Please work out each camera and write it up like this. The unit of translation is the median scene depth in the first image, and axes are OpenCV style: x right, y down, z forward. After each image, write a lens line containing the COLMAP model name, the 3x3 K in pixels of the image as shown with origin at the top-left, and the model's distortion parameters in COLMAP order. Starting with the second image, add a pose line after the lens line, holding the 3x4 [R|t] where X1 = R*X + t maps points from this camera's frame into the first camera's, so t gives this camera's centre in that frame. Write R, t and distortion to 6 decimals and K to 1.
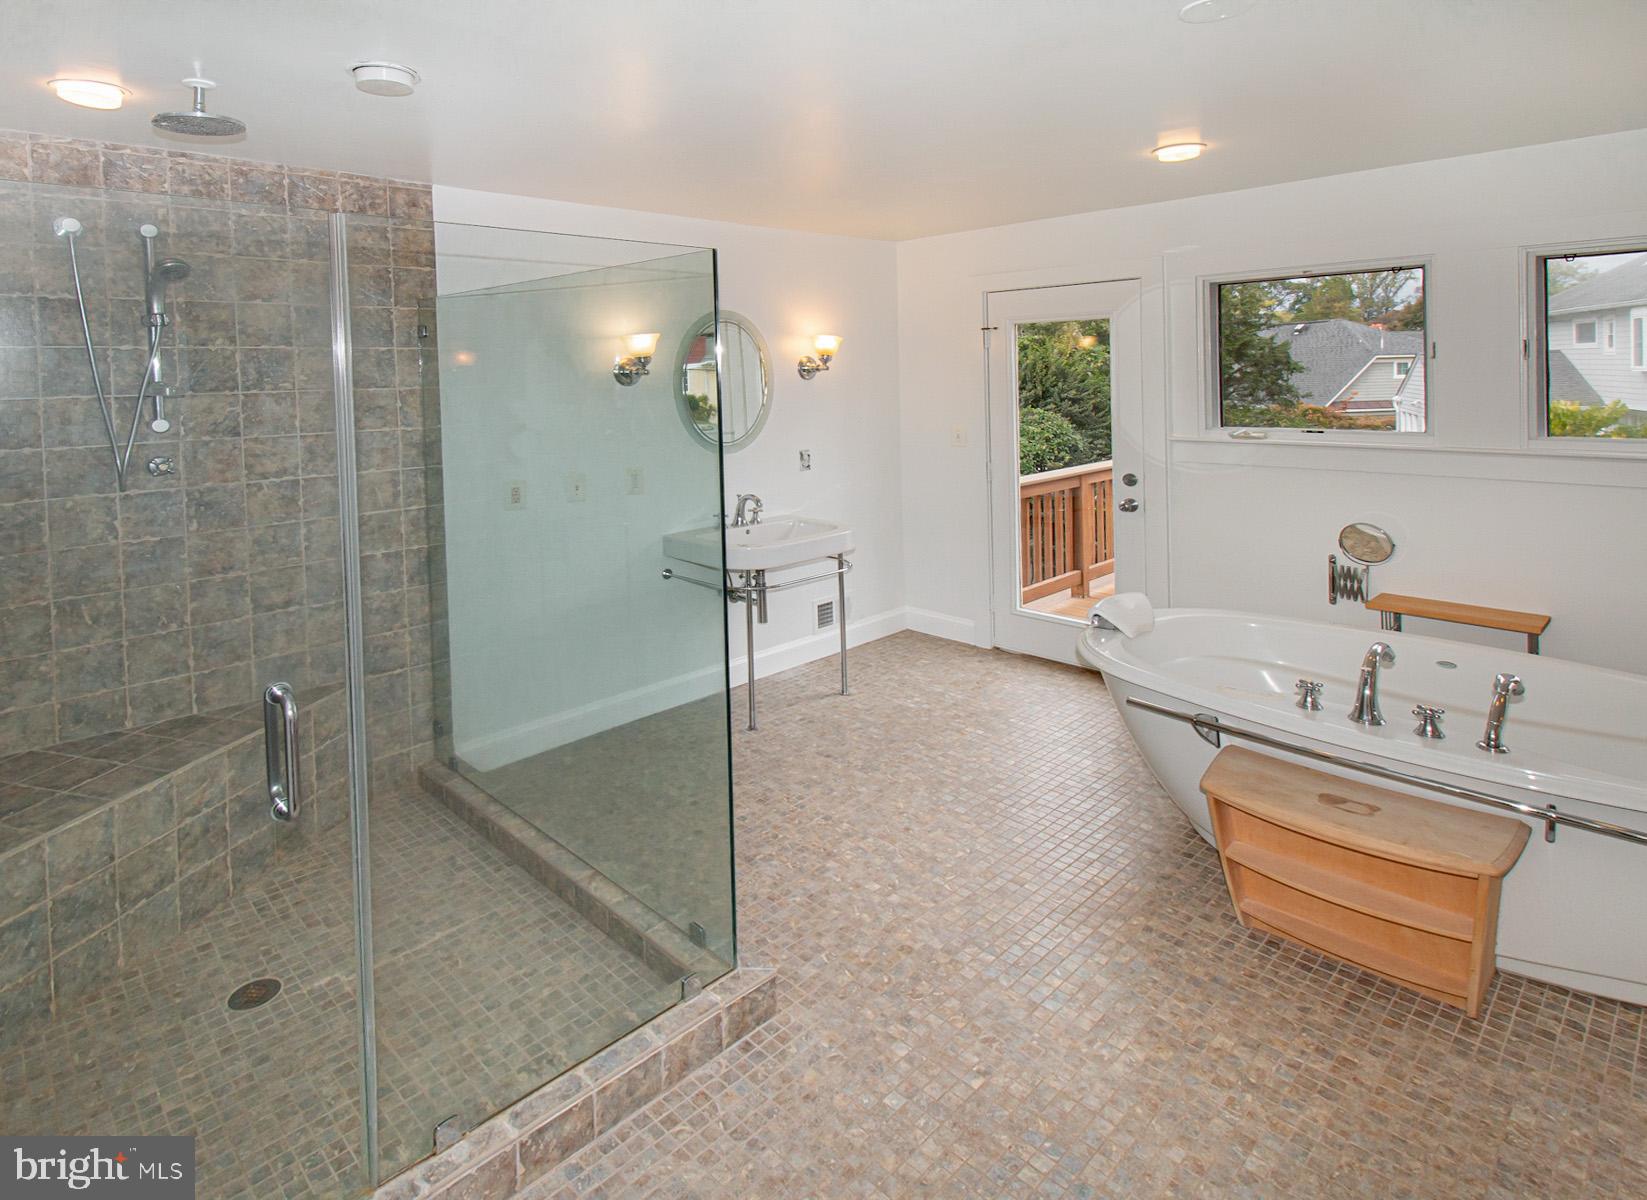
lens RADIAL K [[968.8, 0, 825.5], [0, 968.8, 523.9], [0, 0, 1]] dist [-0.000280, -0.000984]
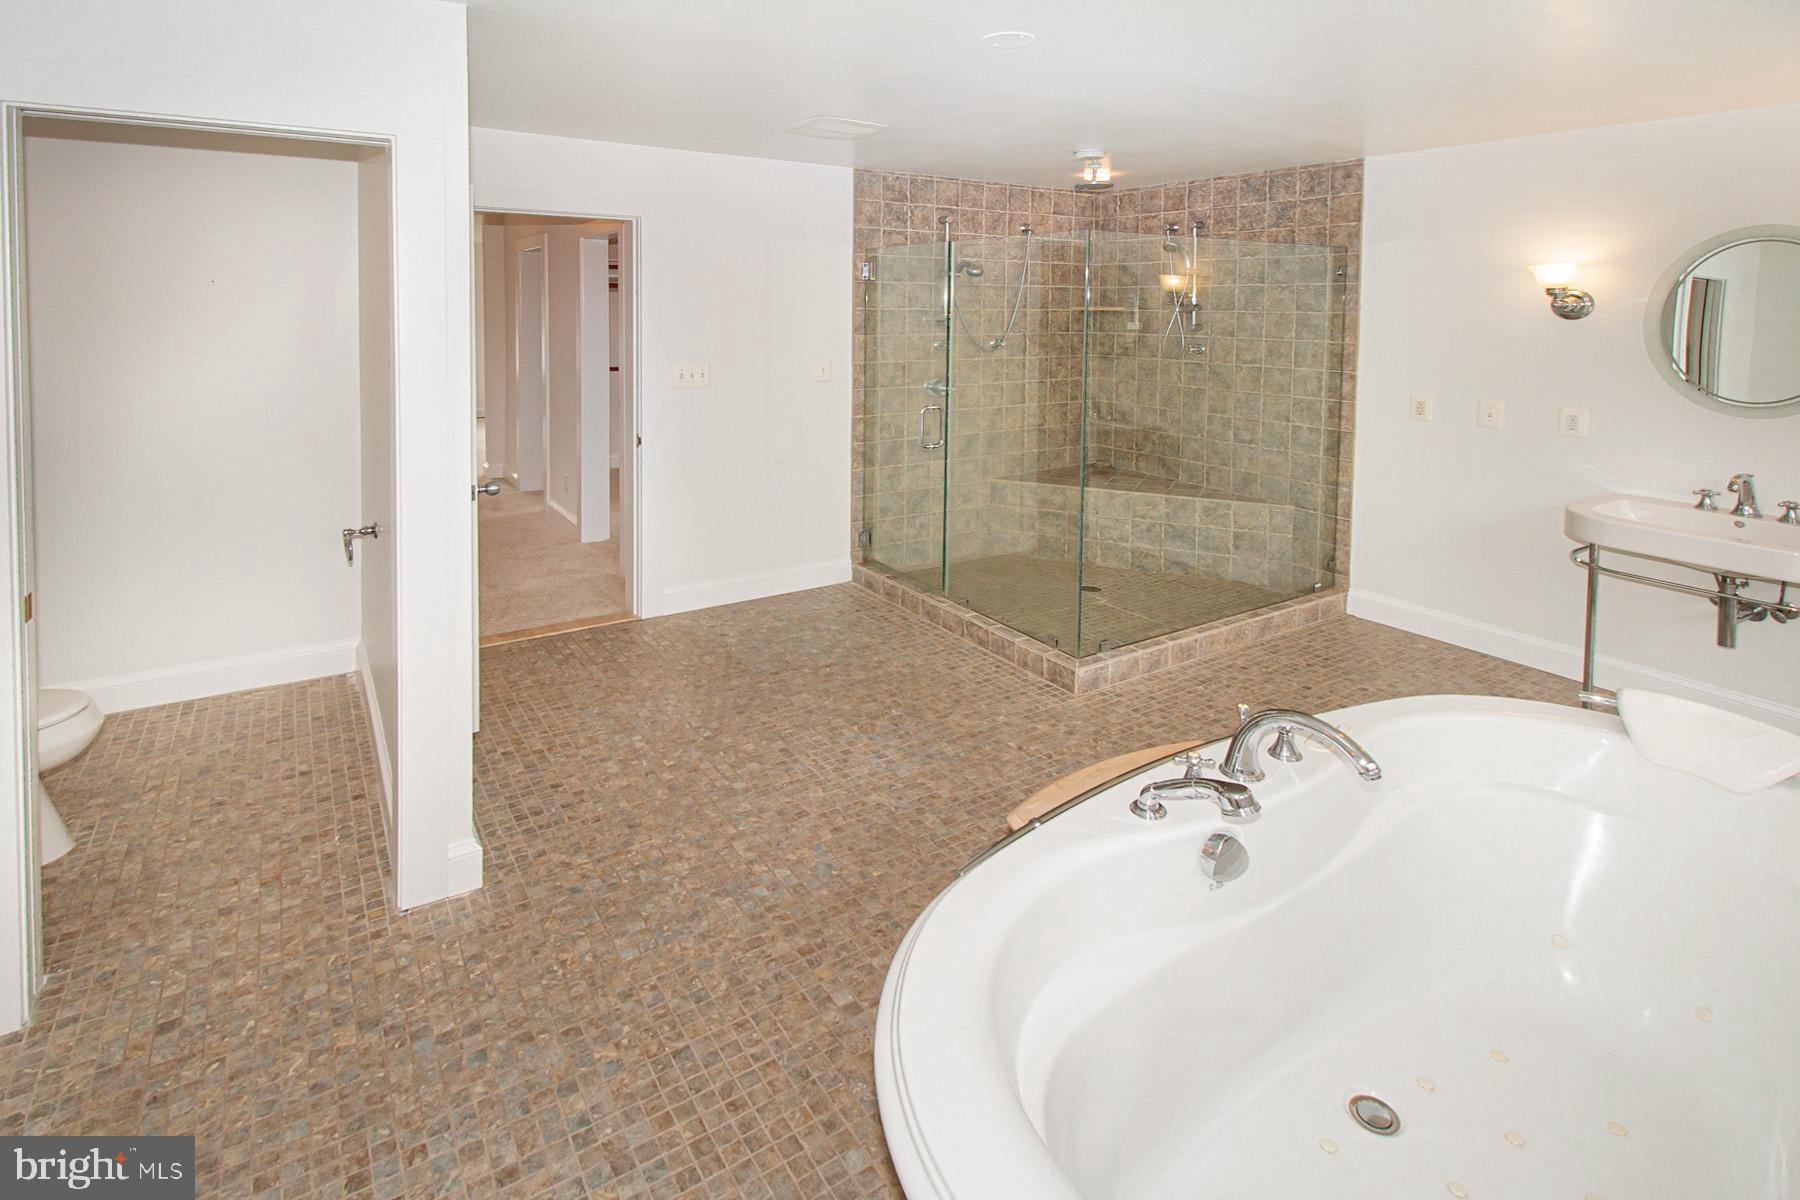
lens RADIAL K [[862.3, 0, 900.0], [0, 862.3, 600.0], [0, 0, 1]] dist [0.000342, -0.000024]
pose [[-0.217344, 0.338666, -0.915460, 1.117503], [-0.151218, 0.914874, 0.374350, -0.144770], [0.964310, 0.219797, -0.147630, 0.726611]]
